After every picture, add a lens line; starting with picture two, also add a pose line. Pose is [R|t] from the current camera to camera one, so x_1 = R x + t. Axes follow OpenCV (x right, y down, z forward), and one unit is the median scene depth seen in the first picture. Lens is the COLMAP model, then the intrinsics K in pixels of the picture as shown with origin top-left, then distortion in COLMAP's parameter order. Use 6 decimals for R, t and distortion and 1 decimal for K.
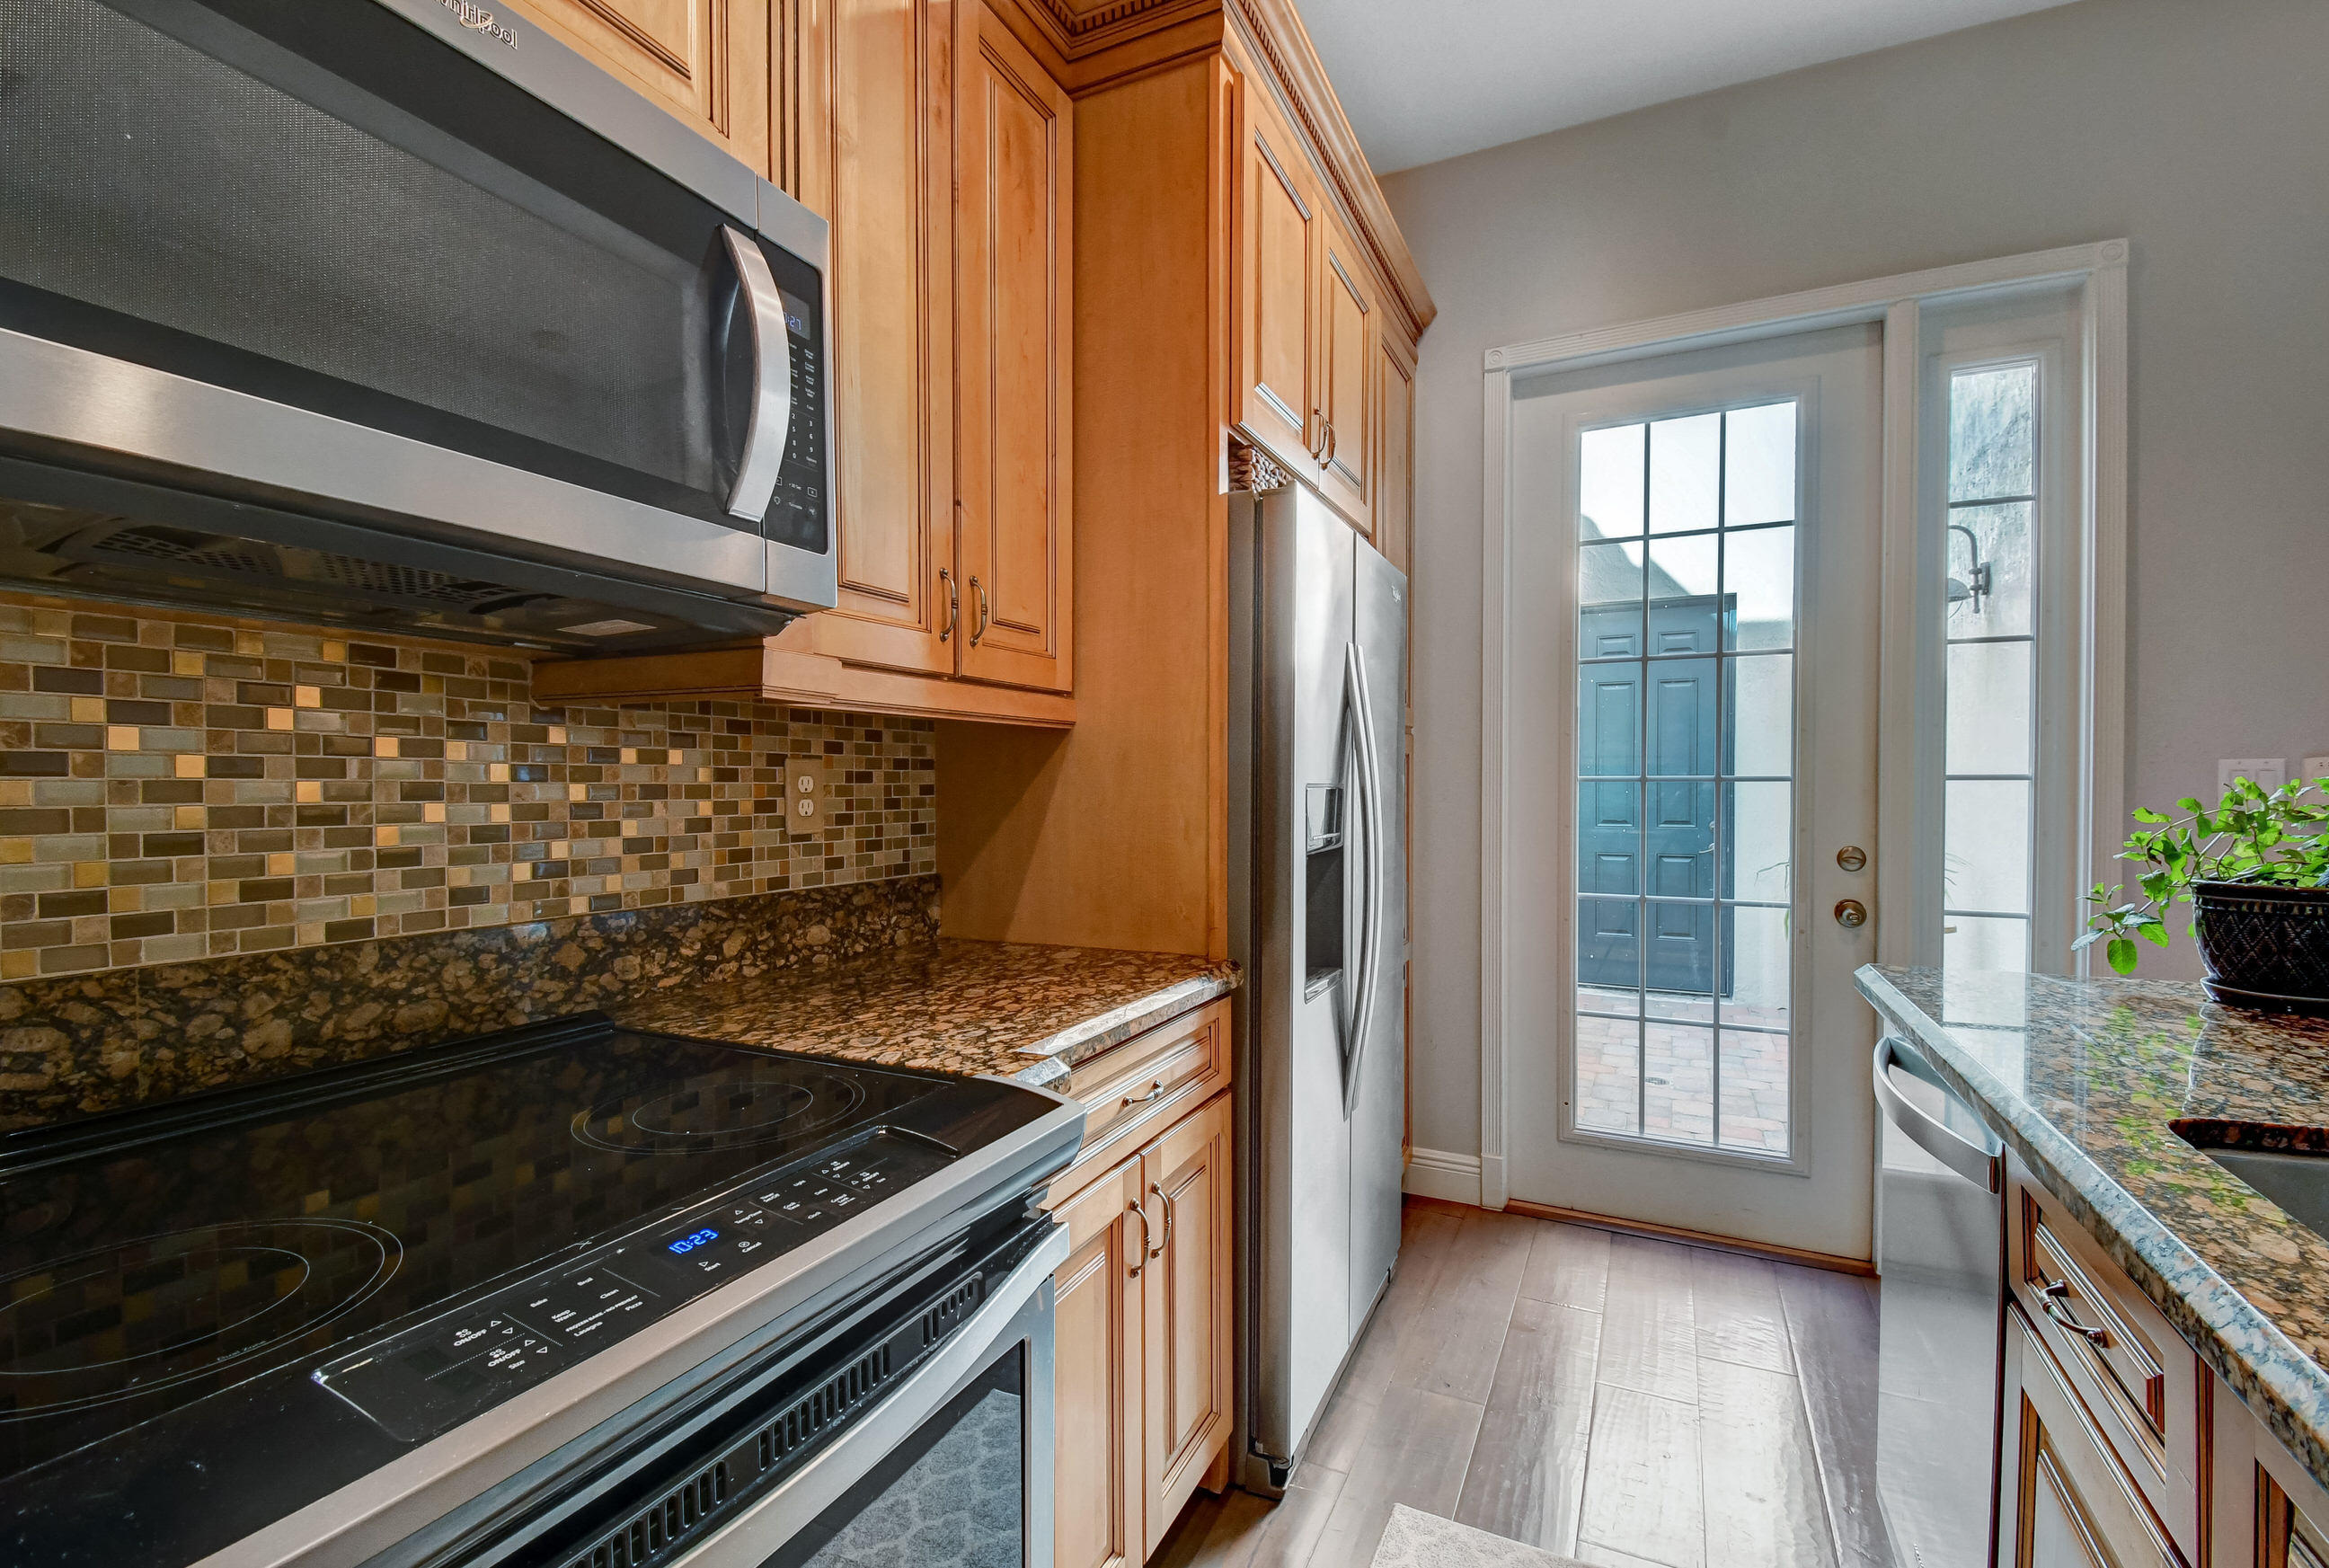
lens RADIAL K [[1046.2, 0, 1171.7], [0, 1046.2, 803.9], [0, 0, 1]] dist [0.002117, -0.001843]
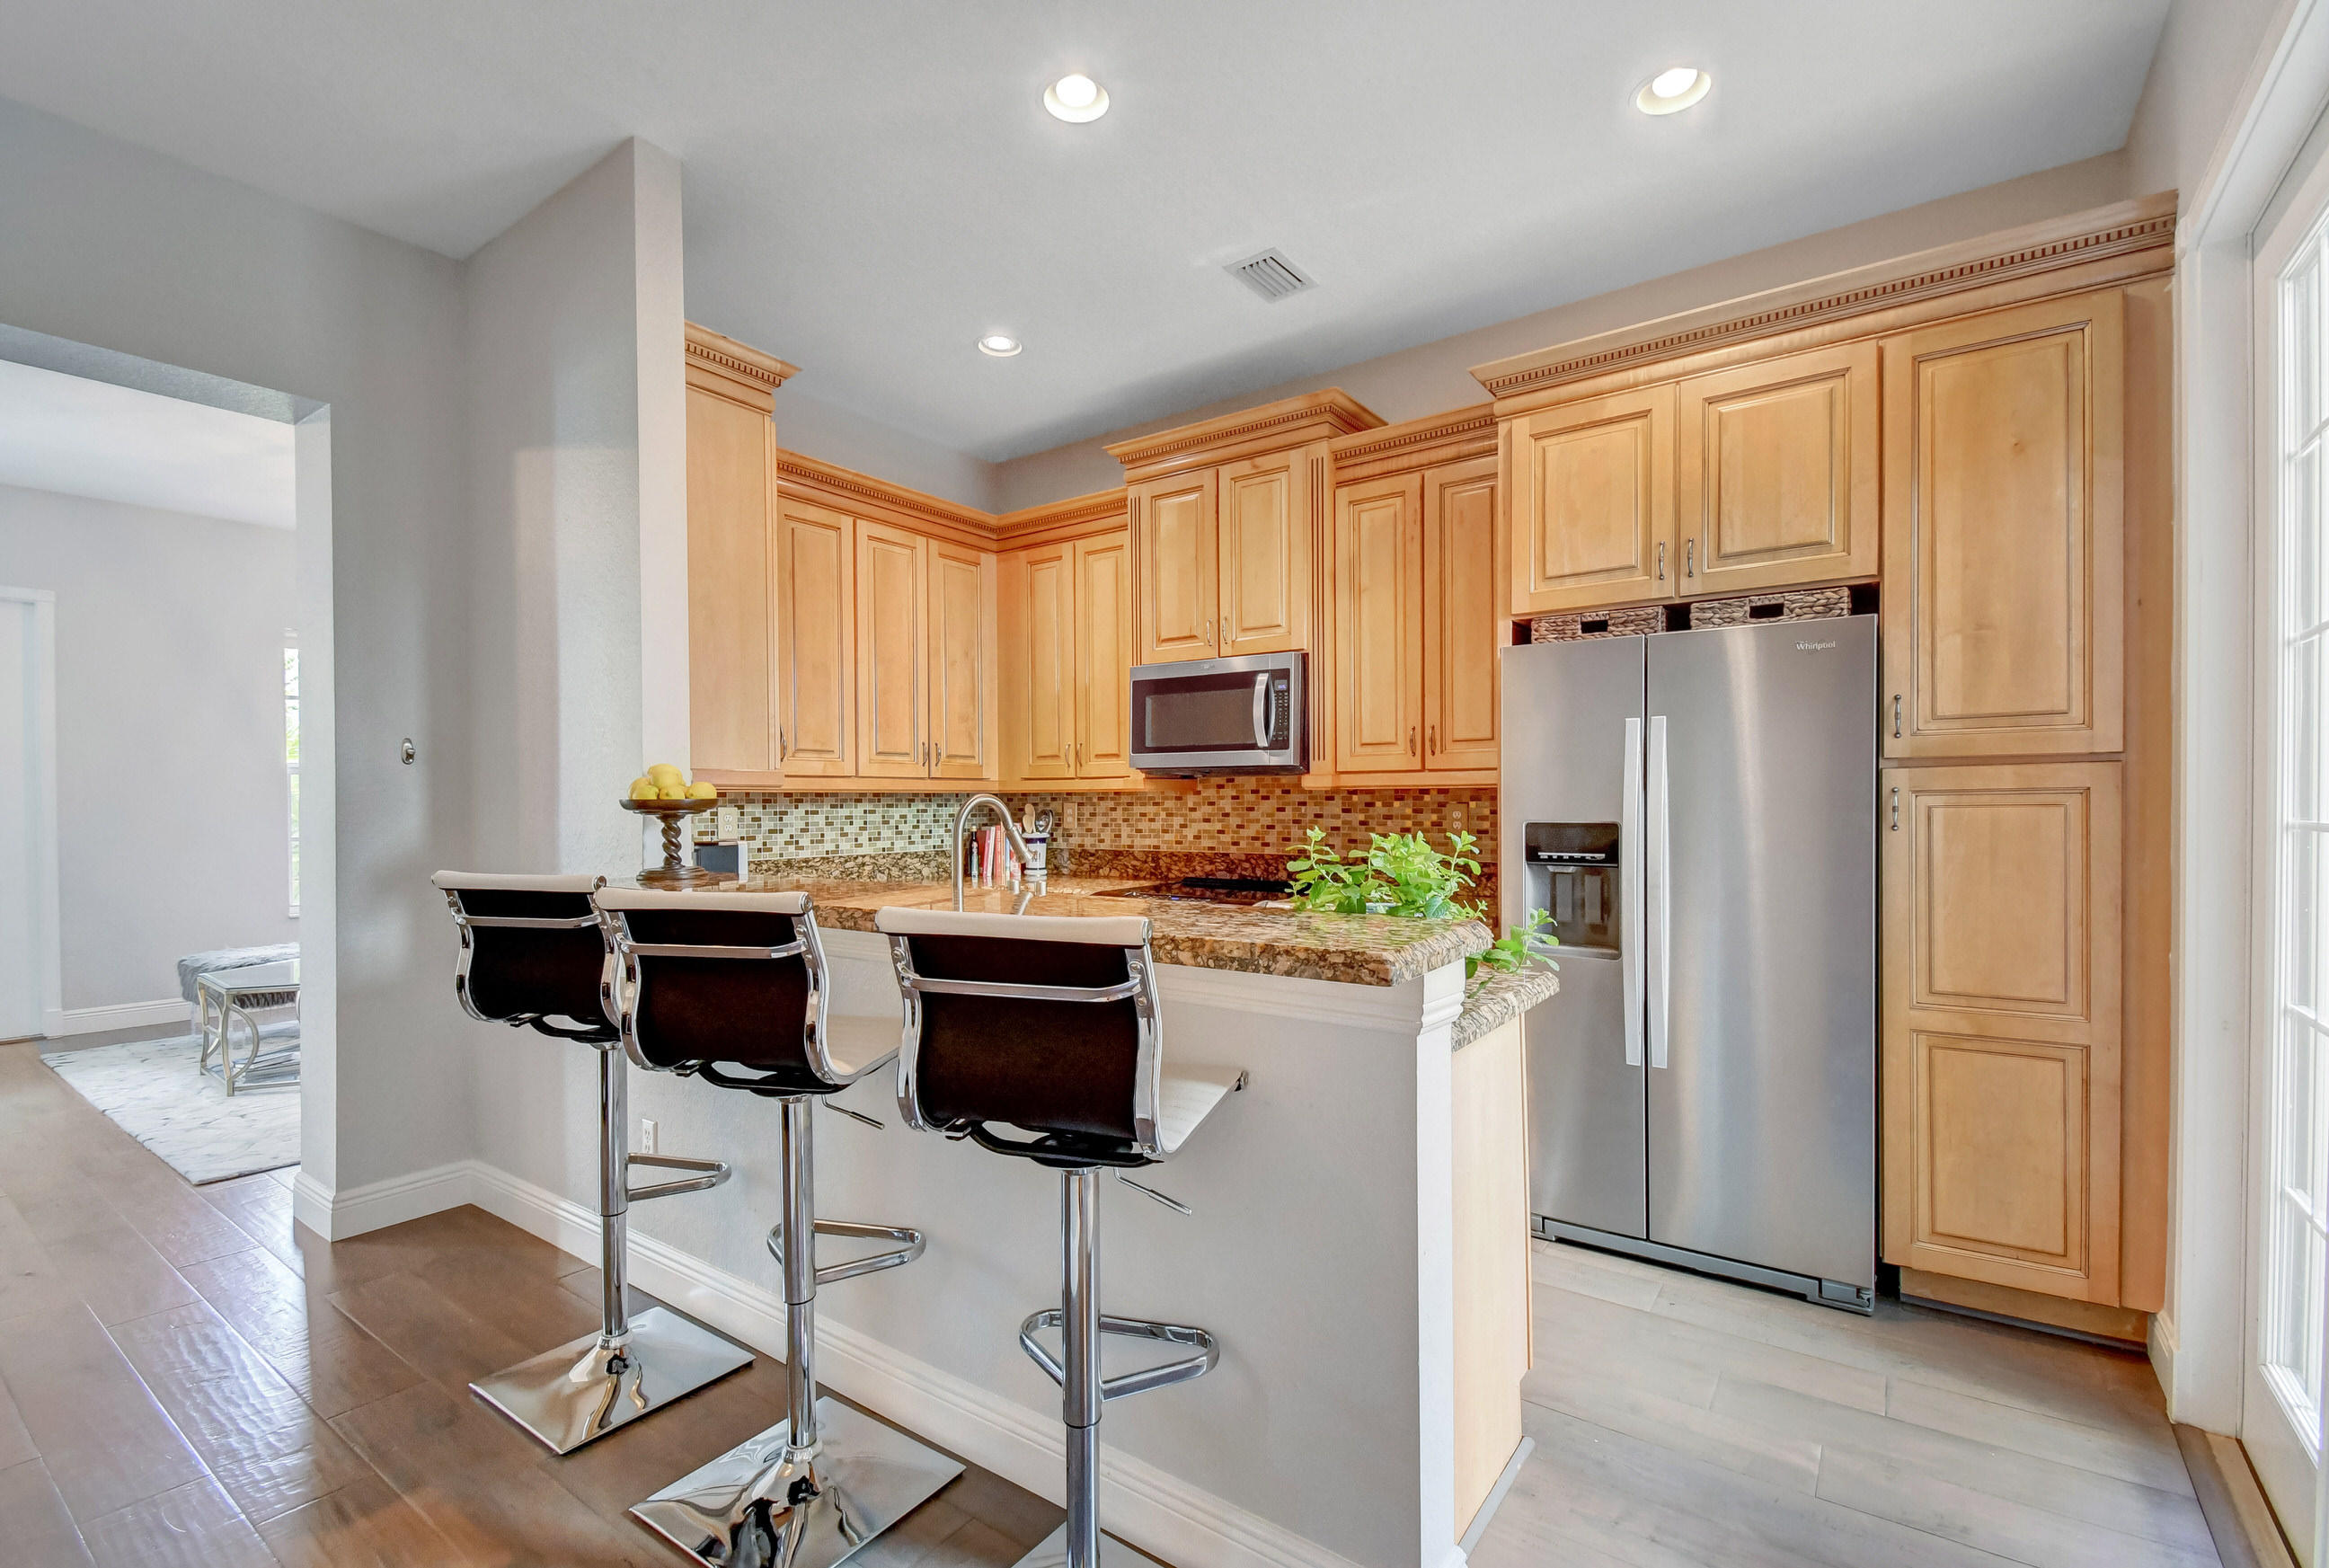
lens RADIAL K [[1046.2, 0, 1175.5], [0, 1046.2, 796.6], [0, 0, 1]] dist [0.002117, -0.001843]
pose [[-0.178657, 0.001561, -0.983910, 1.154580], [-0.013472, 0.999901, 0.004033, -0.034164], [0.983819, 0.013975, -0.178618, 0.462953]]
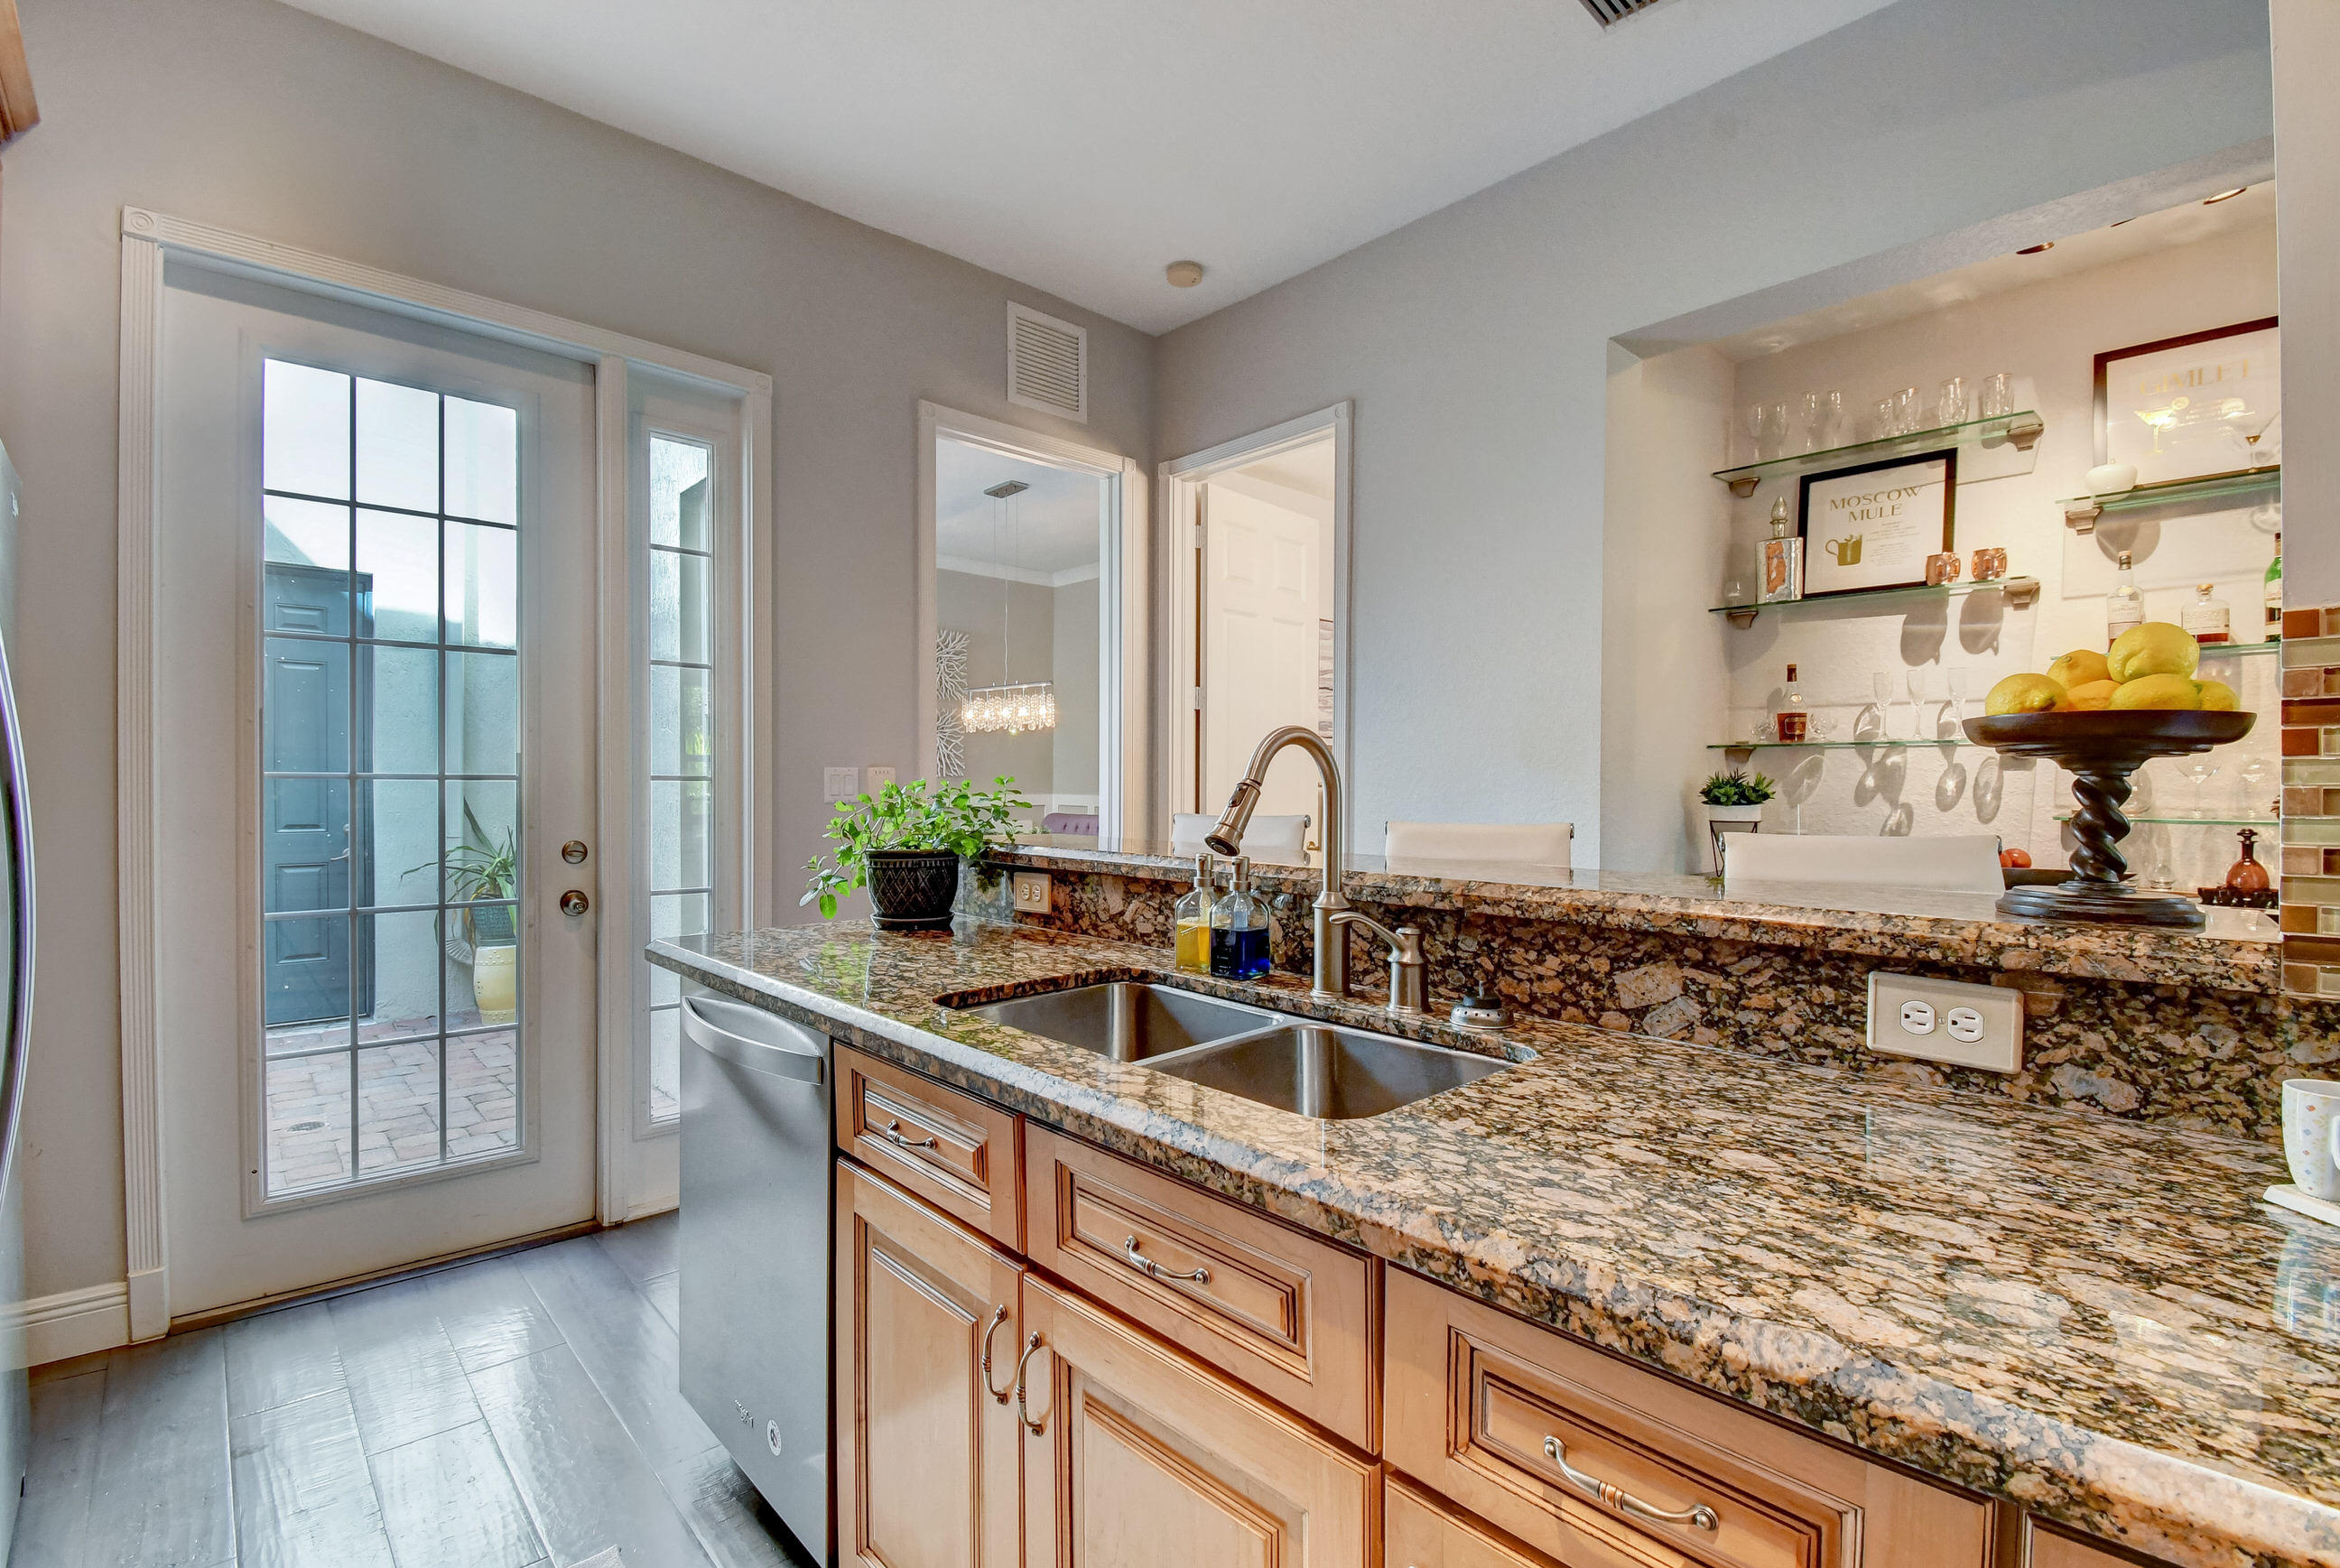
lens RADIAL K [[1051.1, 0, 1164.3], [0, 1051.1, 790.5], [0, 0, 1]] dist [0.002117, -0.001843]
pose [[0.378616, -0.001441, 0.925553, -0.126020], [0.012539, 0.999915, -0.003572, 0.000218], [-0.925469, 0.012958, 0.378602, 0.026932]]
